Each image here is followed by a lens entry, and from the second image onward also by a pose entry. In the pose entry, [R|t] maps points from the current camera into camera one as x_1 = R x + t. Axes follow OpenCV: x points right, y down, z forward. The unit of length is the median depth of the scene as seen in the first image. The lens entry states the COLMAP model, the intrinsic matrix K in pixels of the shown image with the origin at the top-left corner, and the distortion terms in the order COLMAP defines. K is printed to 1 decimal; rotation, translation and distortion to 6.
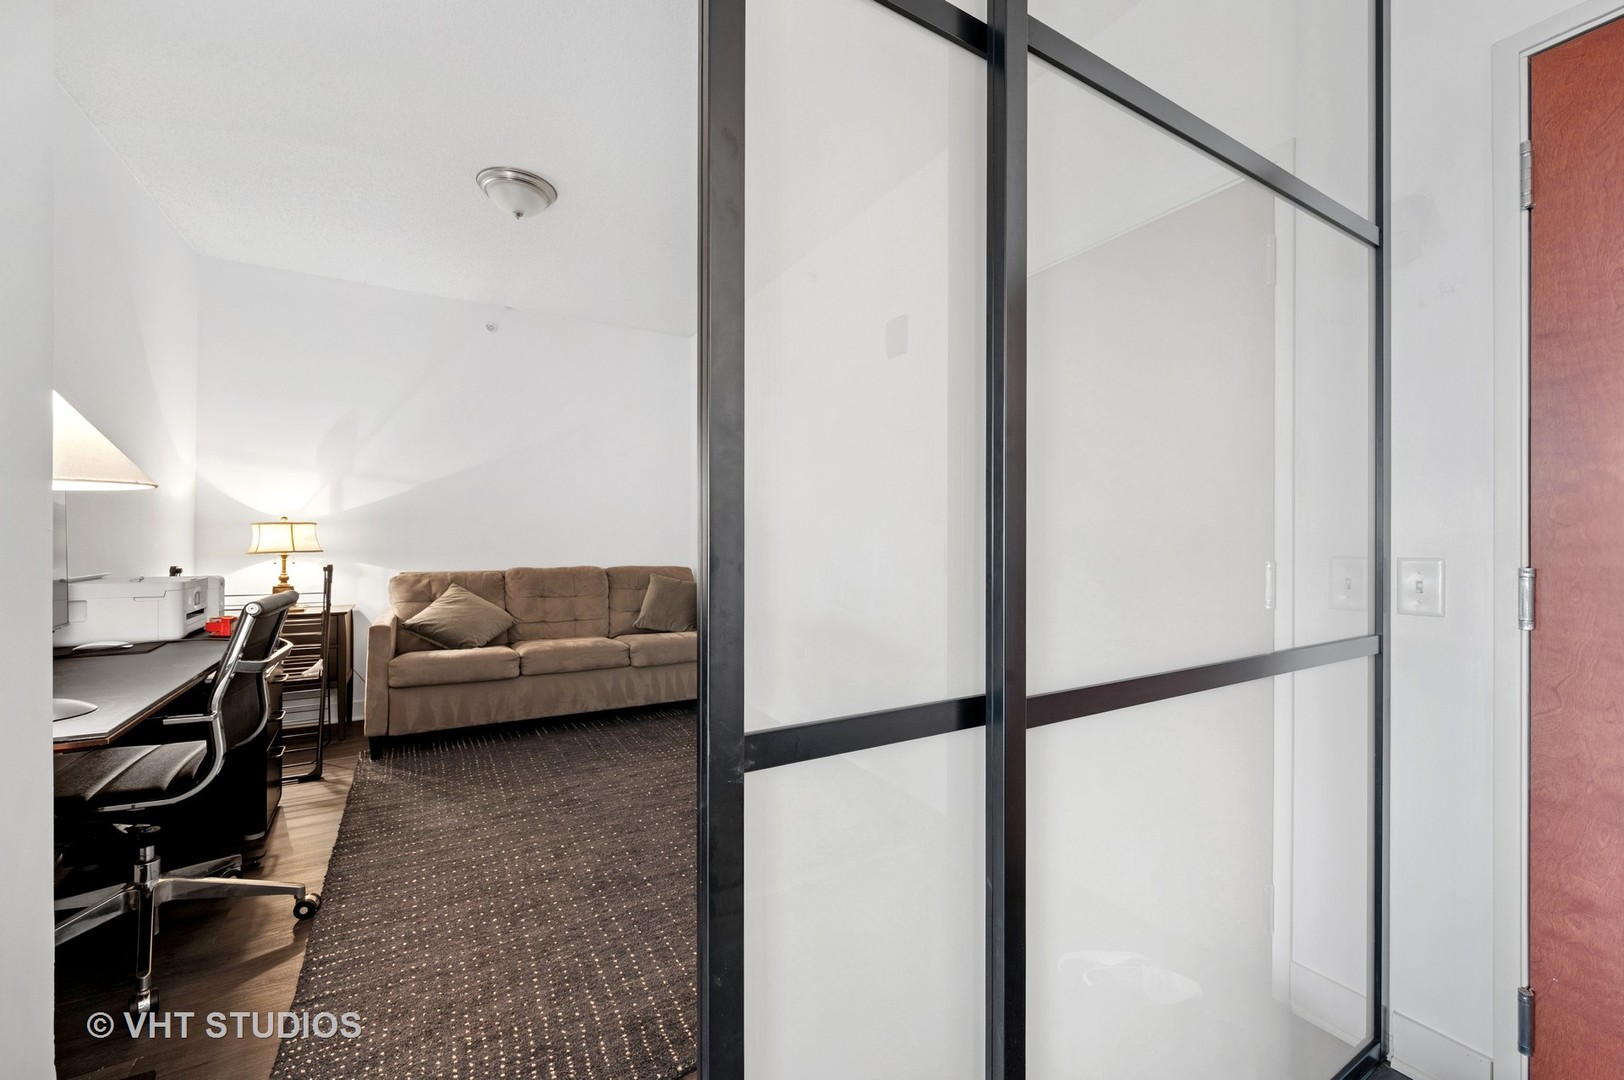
lens RADIAL K [[651.2, 0, 810.2], [0, 651.2, 539.6], [0, 0, 1]] dist [-0.001053, -0.000046]
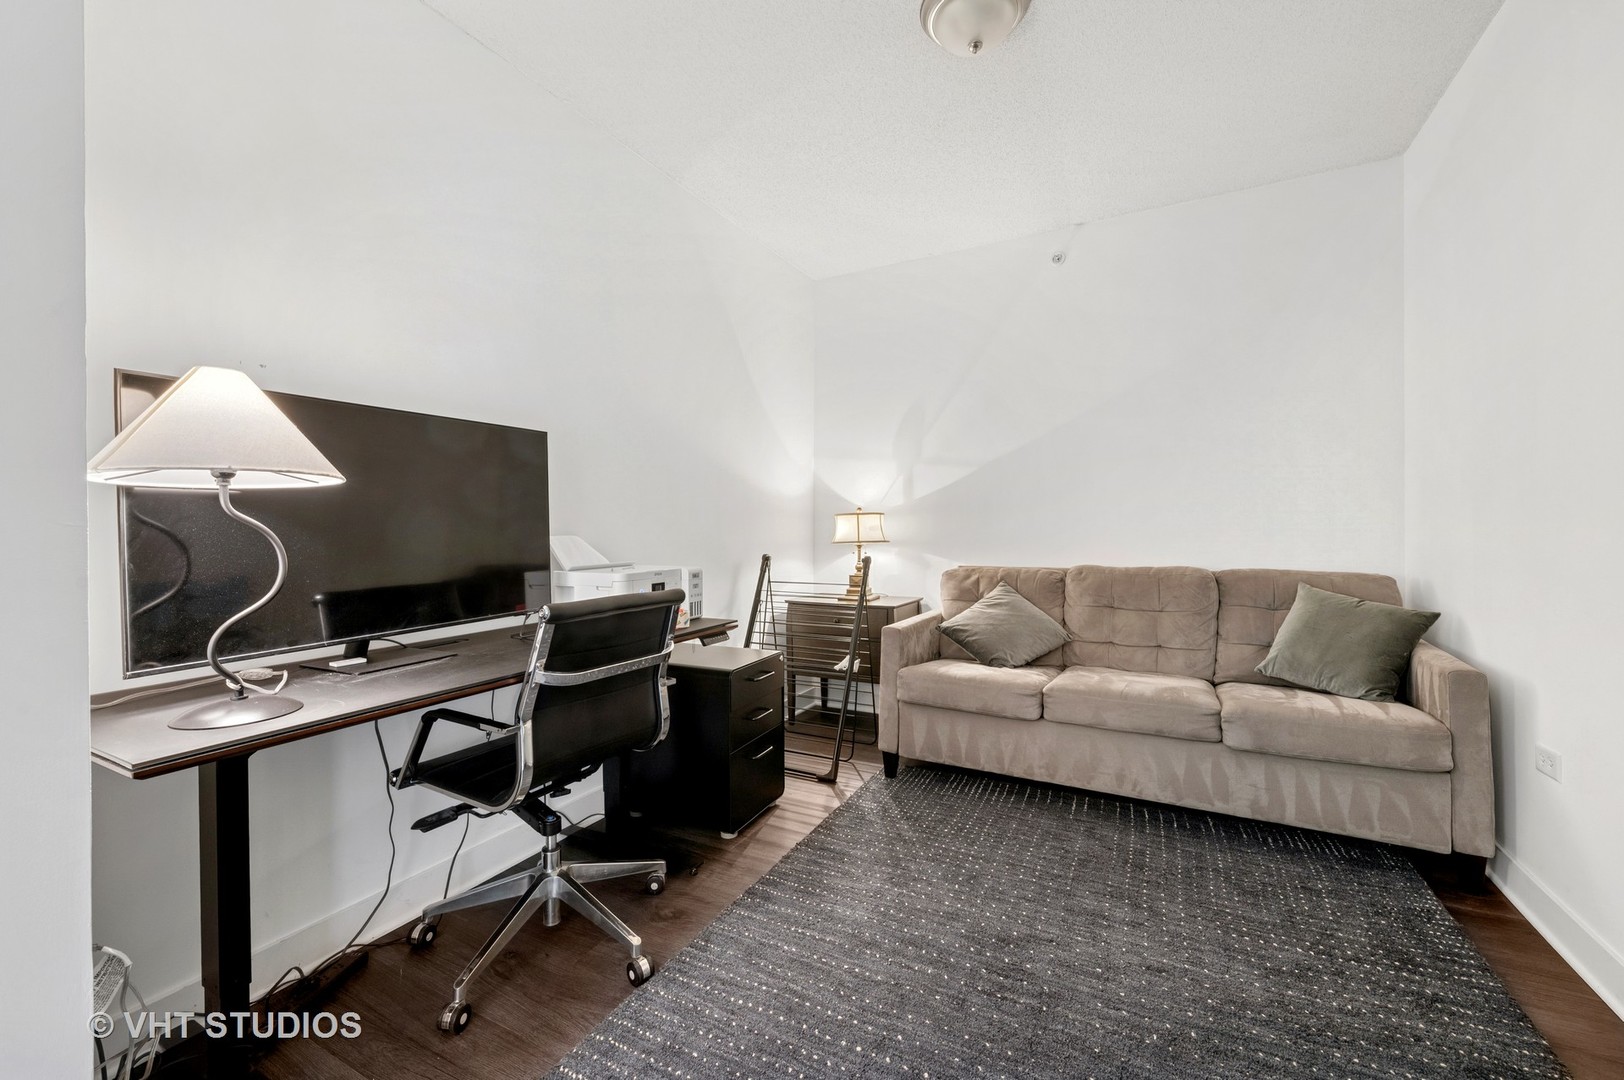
lens RADIAL K [[651.2, 0, 815.1], [0, 651.2, 533.3], [0, 0, 1]] dist [-0.001053, -0.000046]
pose [[0.524671, -0.000199, -0.851305, 0.028910], [0.008103, 0.999956, 0.004760, 0.000190], [0.851267, -0.009395, 0.524649, 0.388640]]
